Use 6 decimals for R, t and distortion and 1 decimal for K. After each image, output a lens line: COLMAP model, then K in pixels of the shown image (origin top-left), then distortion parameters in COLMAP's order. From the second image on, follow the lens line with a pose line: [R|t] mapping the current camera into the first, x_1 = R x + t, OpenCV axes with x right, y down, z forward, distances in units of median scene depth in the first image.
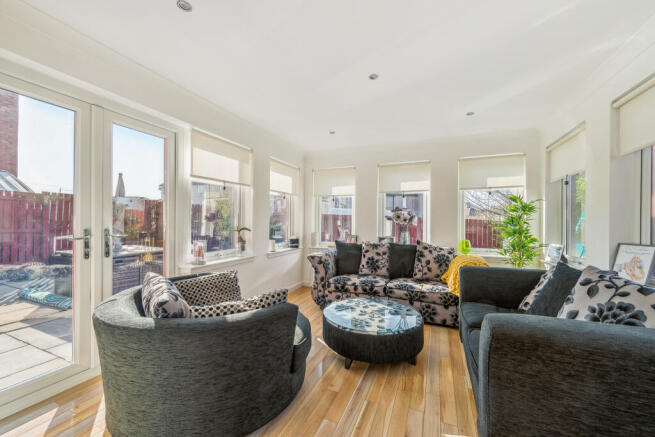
lens RADIAL K [[256.6, 0, 328.9], [0, 256.6, 222.5], [0, 0, 1]] dist [0.000798, 0.000450]
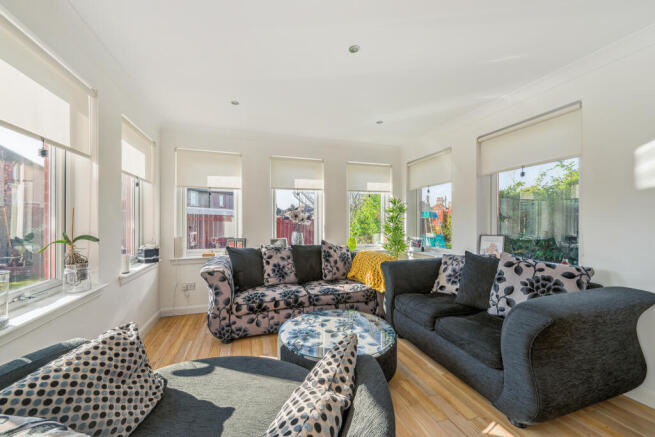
lens RADIAL K [[256.6, 0, 326.5], [0, 256.6, 221.4], [0, 0, 1]] dist [0.000798, 0.000450]
pose [[0.755848, -0.010592, 0.654661, -0.290056], [0.009714, 0.999941, 0.004963, -0.006861], [-0.654675, 0.002608, 0.755906, 0.272551]]
